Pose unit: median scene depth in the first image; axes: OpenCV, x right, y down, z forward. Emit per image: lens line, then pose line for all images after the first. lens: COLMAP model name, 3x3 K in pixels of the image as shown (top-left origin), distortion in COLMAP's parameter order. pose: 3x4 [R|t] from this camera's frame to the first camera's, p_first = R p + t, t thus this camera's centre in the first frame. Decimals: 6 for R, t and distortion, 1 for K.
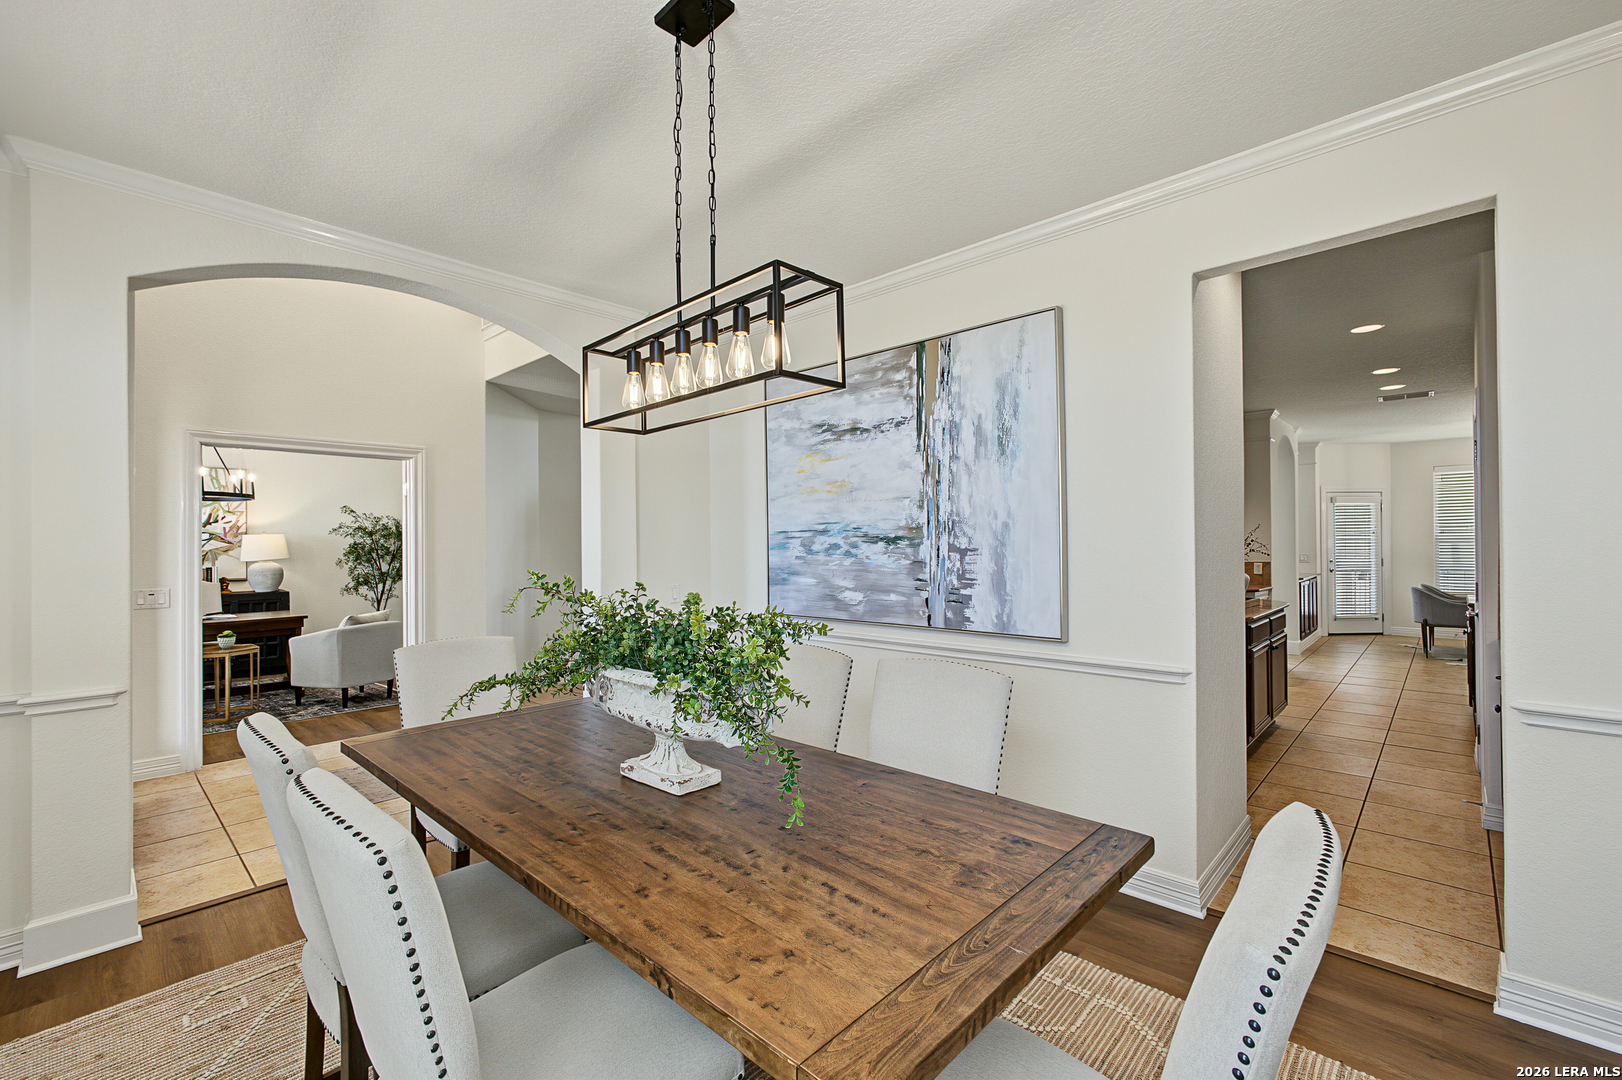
lens RADIAL K [[697.8, 0, 809.4], [0, 697.8, 543.7], [0, 0, 1]] dist [-0.010062, 0.003898]
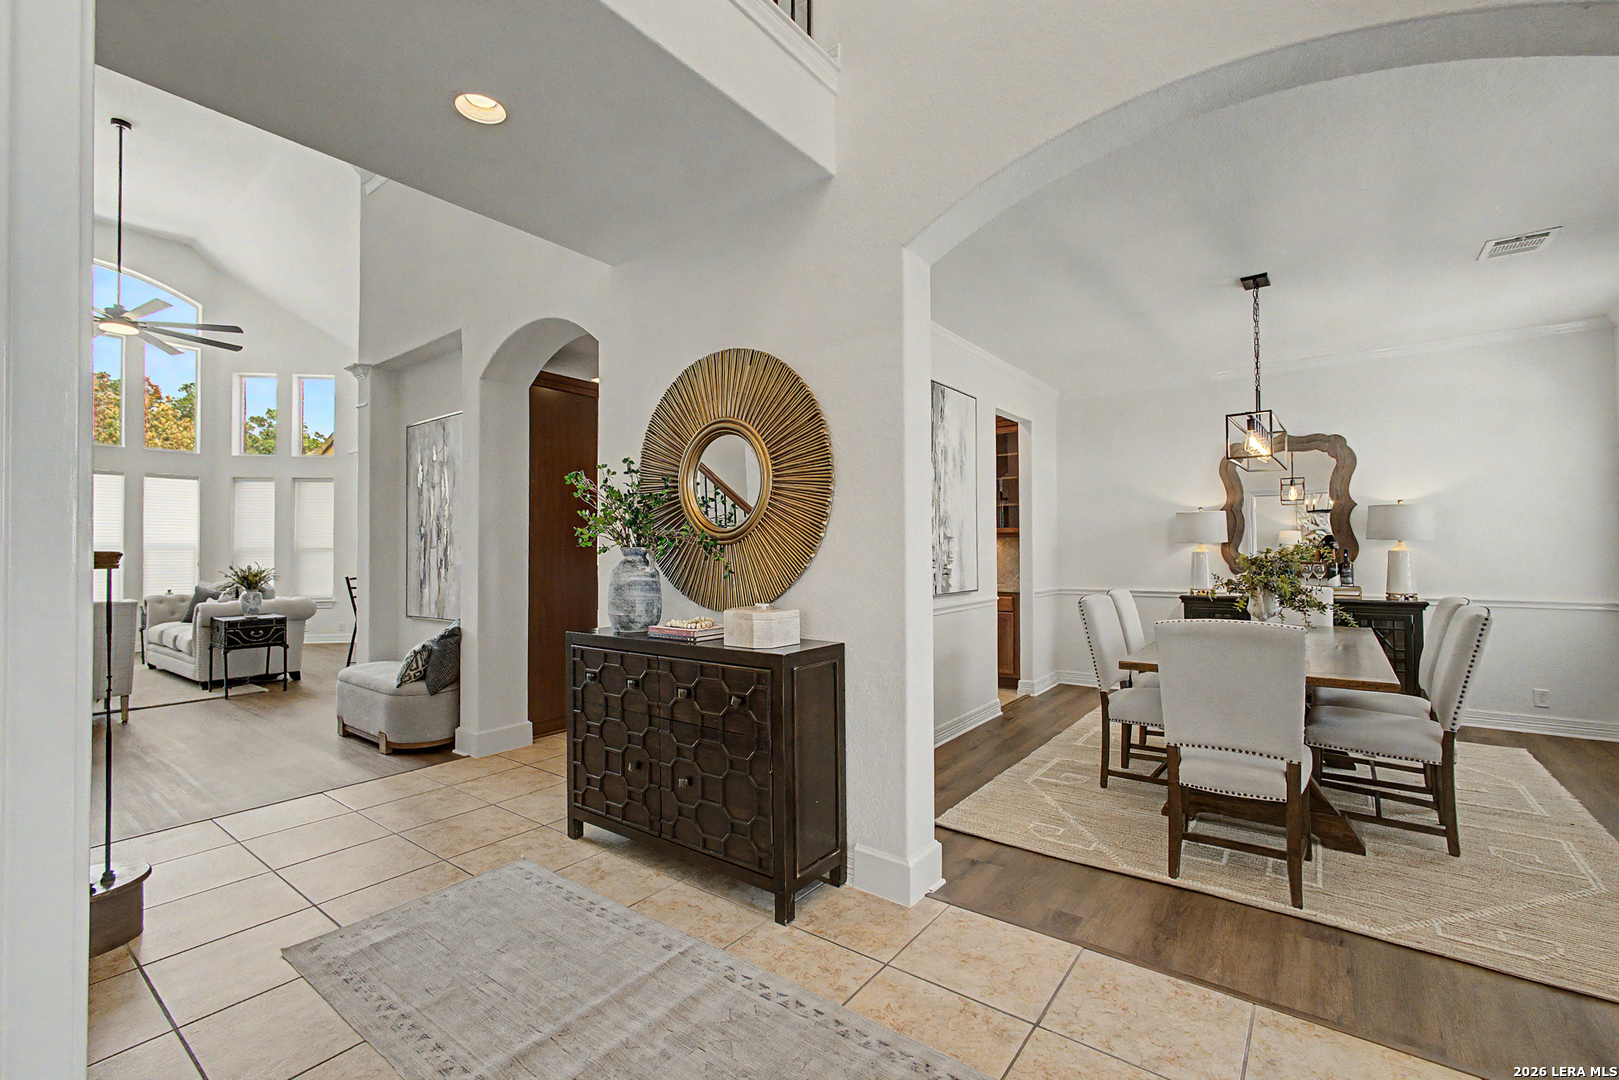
lens RADIAL K [[696.5, 0, 808.7], [0, 696.5, 542.6], [0, 0, 1]] dist [-0.010062, 0.003898]
pose [[-0.105954, 0.018306, 0.994202, -1.135272], [0.004601, 0.999829, -0.017919, 0.041781], [-0.994360, 0.002676, -0.106020, 1.385151]]
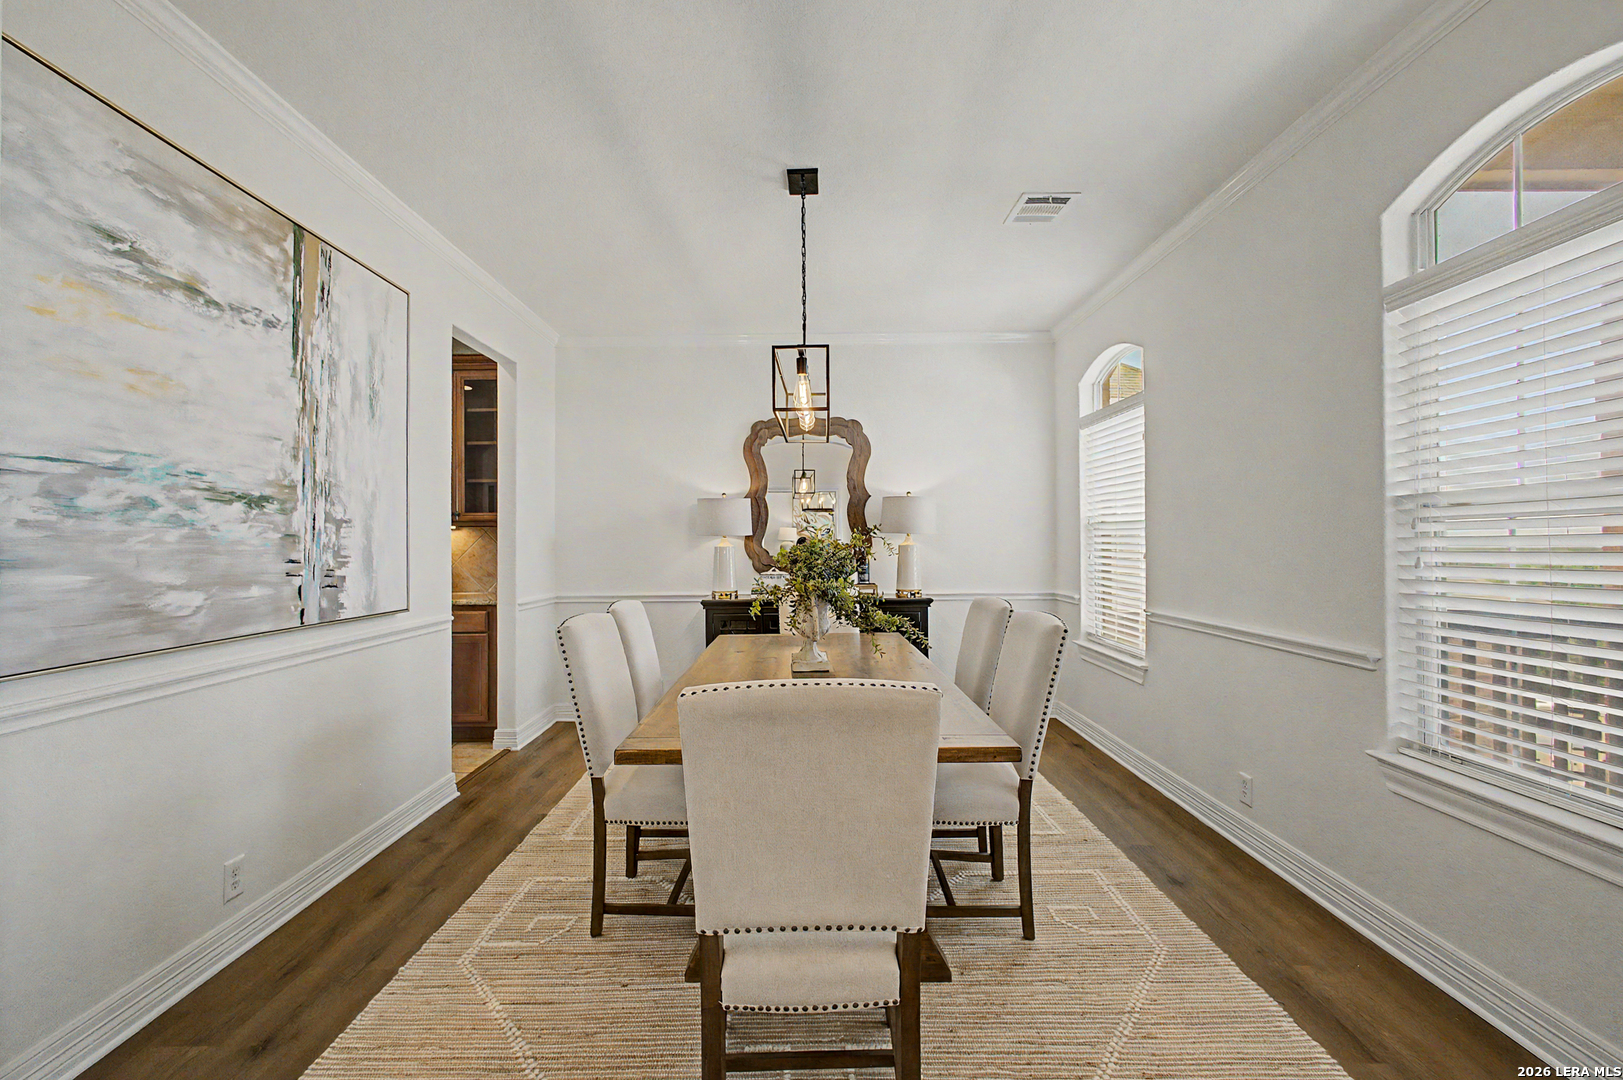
lens RADIAL K [[698.2, 0, 805.6], [0, 698.2, 537.5], [0, 0, 1]] dist [-0.010062, 0.003898]
pose [[-0.688207, 0.016545, 0.725325, -0.706344], [0.007416, 0.999848, -0.015771, 0.043387], [-0.725476, -0.005475, -0.688225, 1.117034]]
